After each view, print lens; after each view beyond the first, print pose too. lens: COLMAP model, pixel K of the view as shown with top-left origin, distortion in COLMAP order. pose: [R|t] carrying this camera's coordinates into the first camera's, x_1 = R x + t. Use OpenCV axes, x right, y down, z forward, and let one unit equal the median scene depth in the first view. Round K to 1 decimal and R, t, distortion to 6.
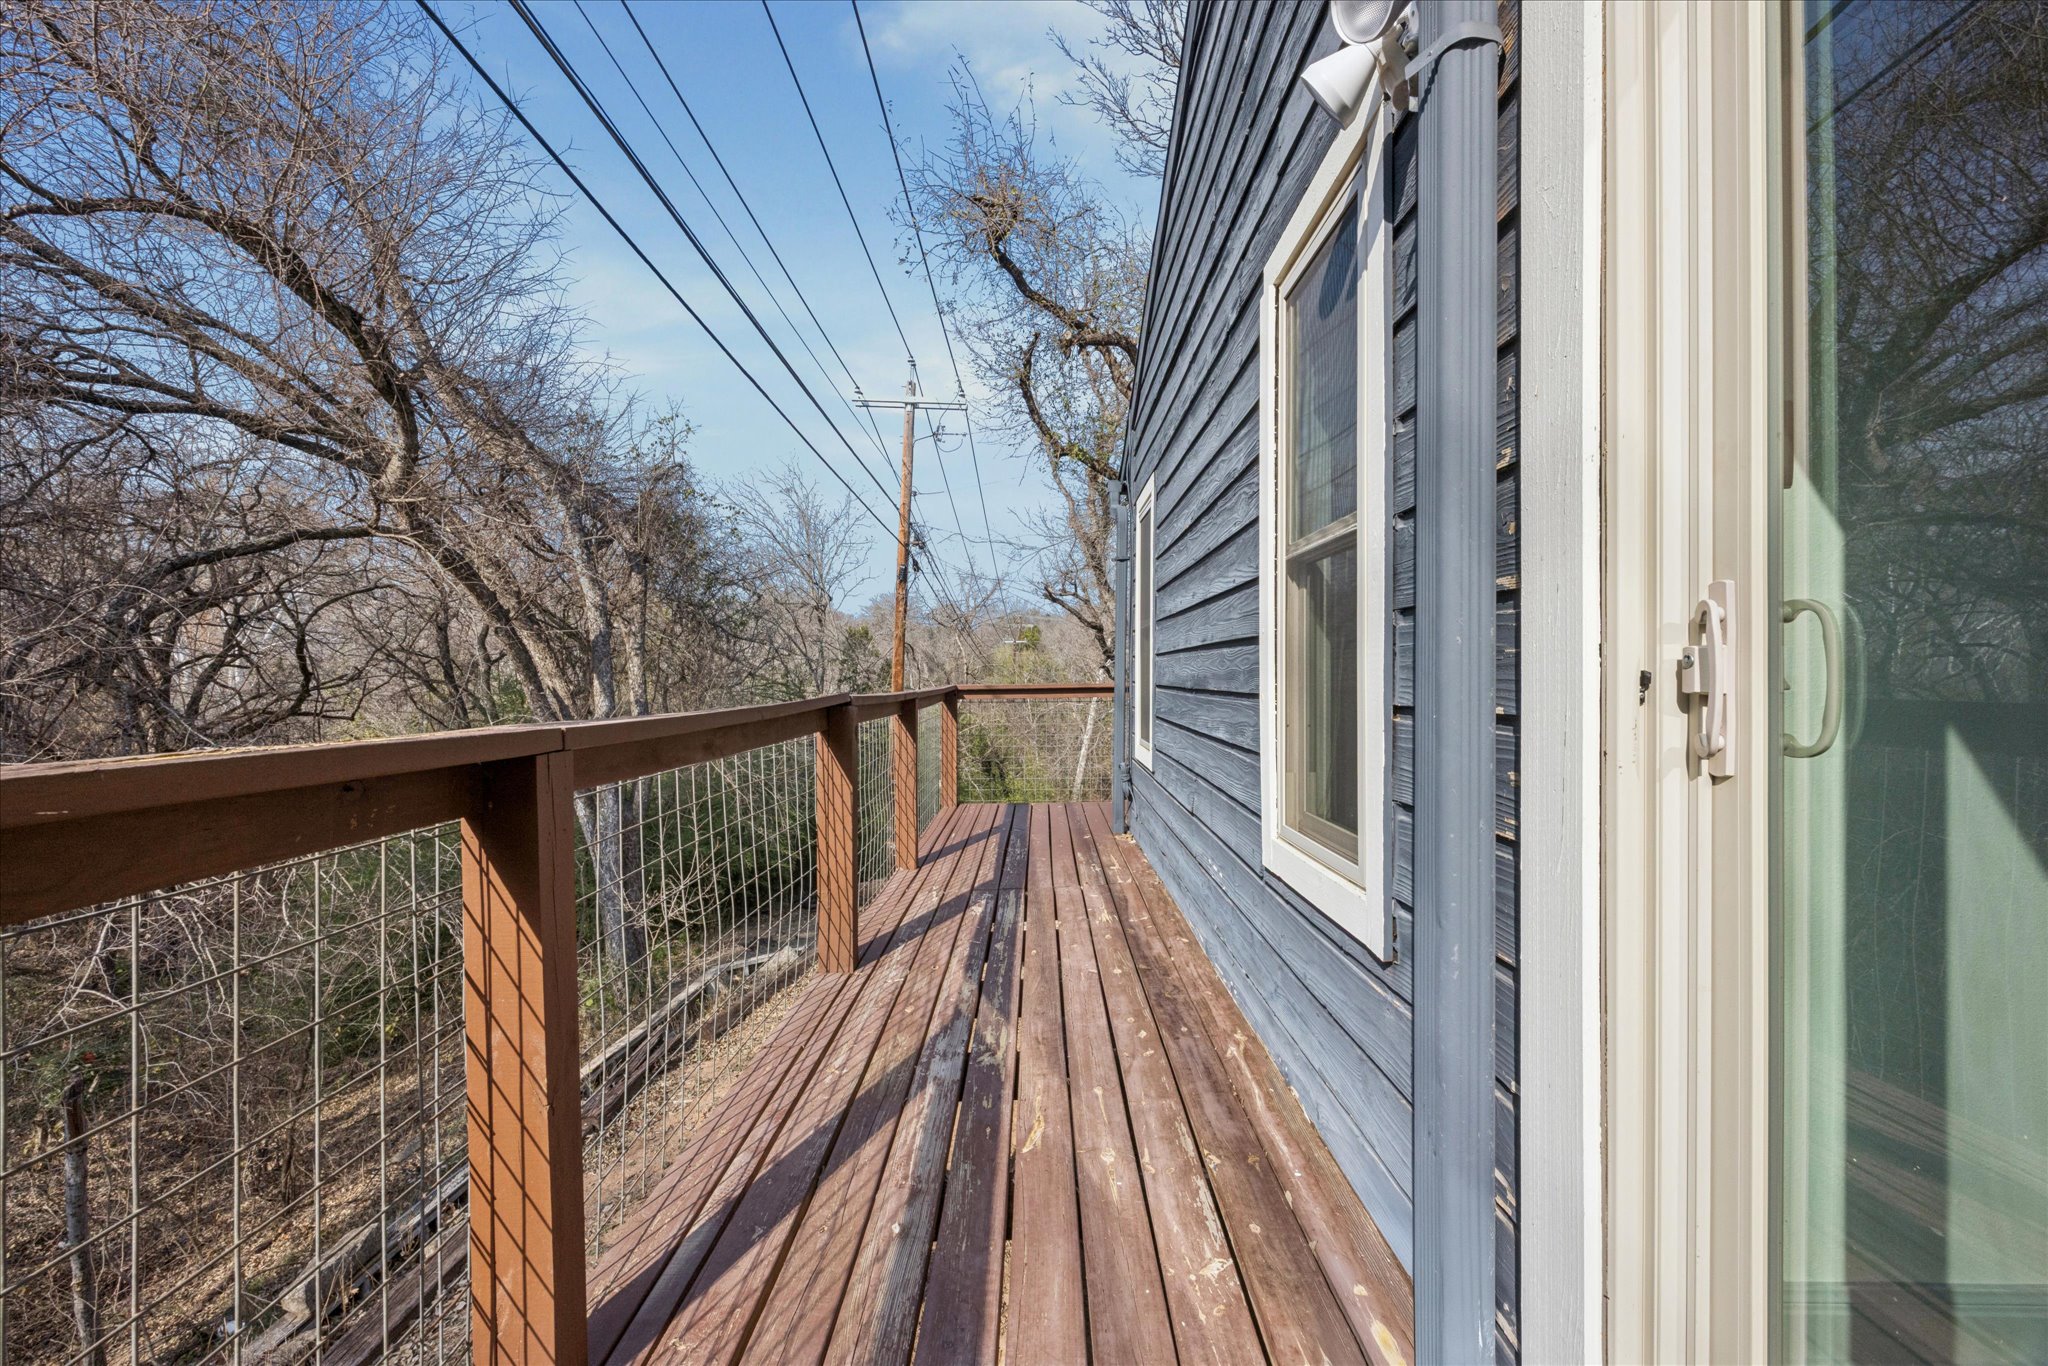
lens RADIAL K [[780.3, 0, 1030.8], [0, 780.3, 674.3], [0, 0, 1]] dist [-0.001859, -0.000638]
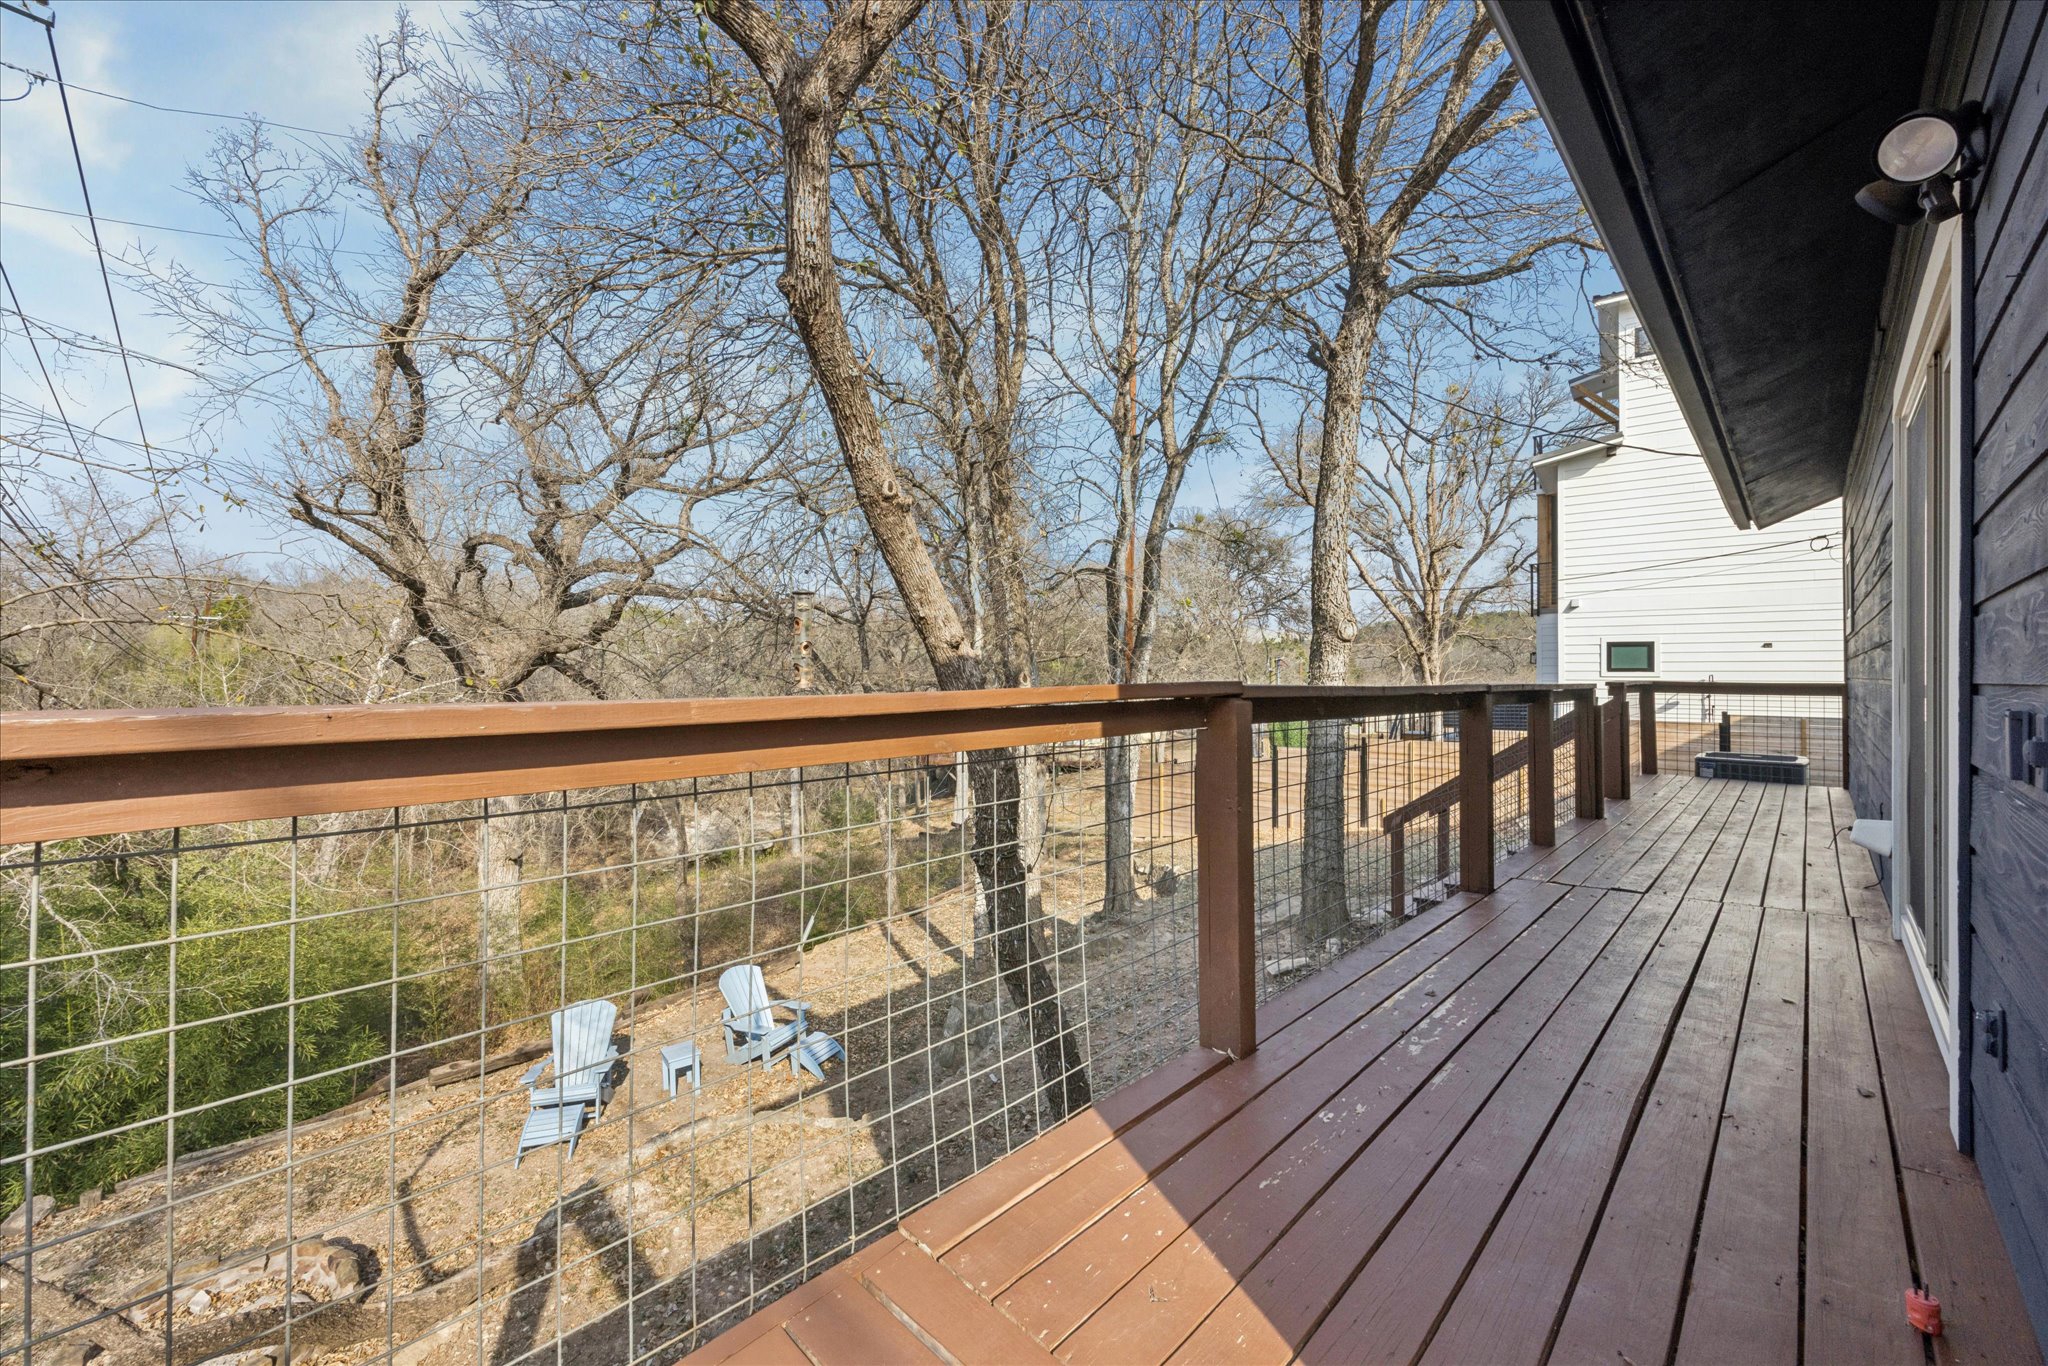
lens RADIAL K [[780.3, 0, 1030.8], [0, 780.3, 674.3], [0, 0, 1]] dist [-0.001859, -0.000638]
pose [[0.695882, 0.001693, 0.718154, -0.004626], [-0.004756, 0.999986, 0.002252, 0.000733], [-0.718140, -0.004983, 0.695881, 0.123087]]
